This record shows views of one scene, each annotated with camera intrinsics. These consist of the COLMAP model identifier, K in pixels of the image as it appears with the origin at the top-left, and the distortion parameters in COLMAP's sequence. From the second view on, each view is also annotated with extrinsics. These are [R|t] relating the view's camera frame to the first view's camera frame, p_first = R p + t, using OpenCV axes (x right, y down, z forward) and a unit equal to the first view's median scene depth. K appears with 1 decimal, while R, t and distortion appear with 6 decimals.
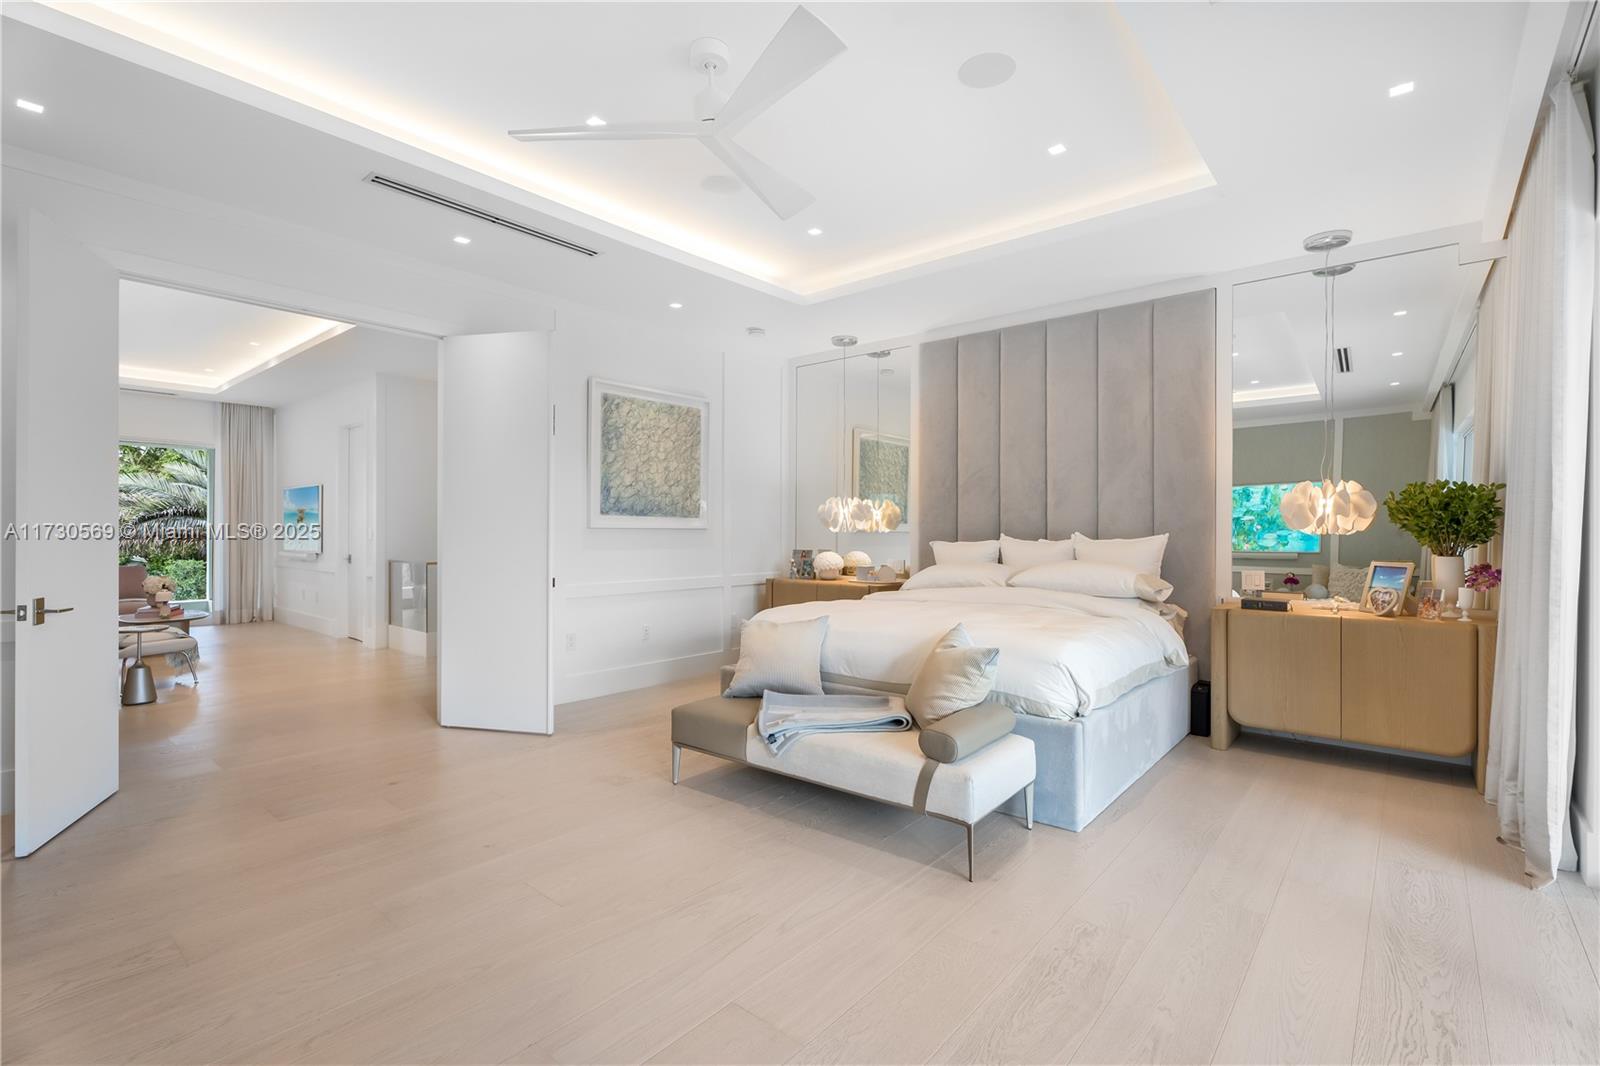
lens RADIAL K [[733.6, 0, 793.5], [0, 733.6, 535.5], [0, 0, 1]] dist [0.004955, -0.002370]
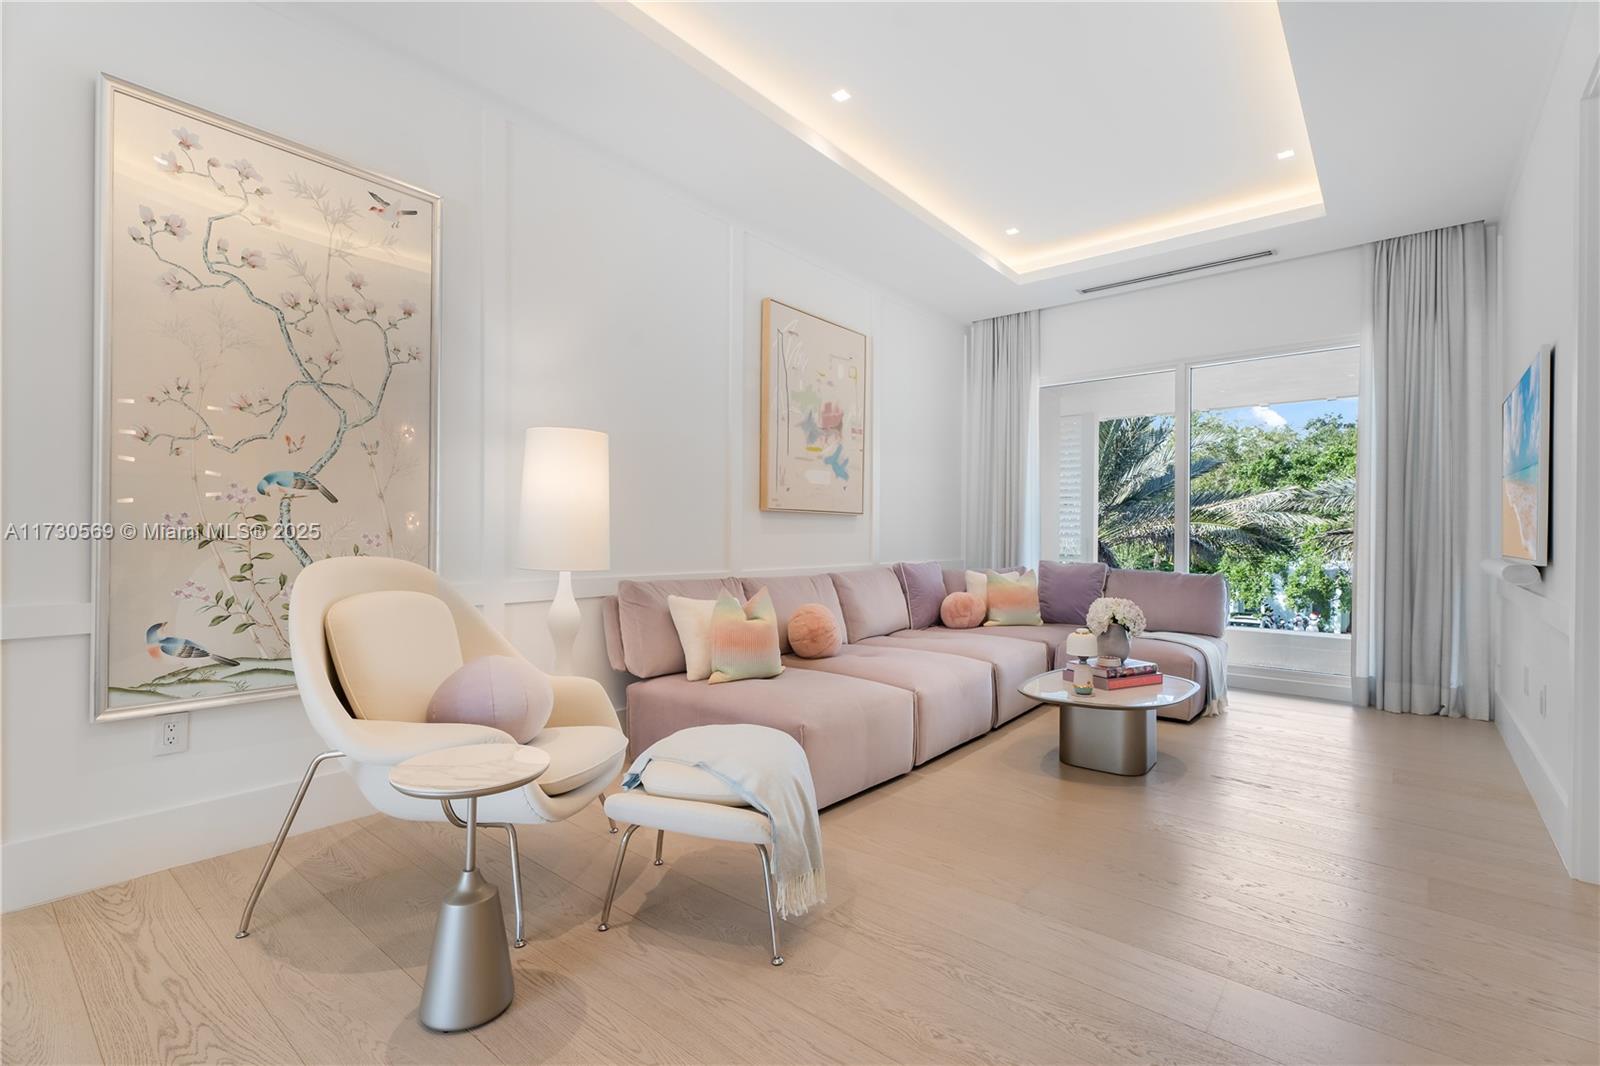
lens RADIAL K [[733.6, 0, 799.0], [0, 733.6, 533.3], [0, 0, 1]] dist [0.004955, -0.002370]
pose [[0.016338, -0.004212, -0.999858, -0.302717], [-0.010295, 0.999937, -0.004380, 0.013278], [0.999814, 0.010365, 0.016293, 0.613299]]
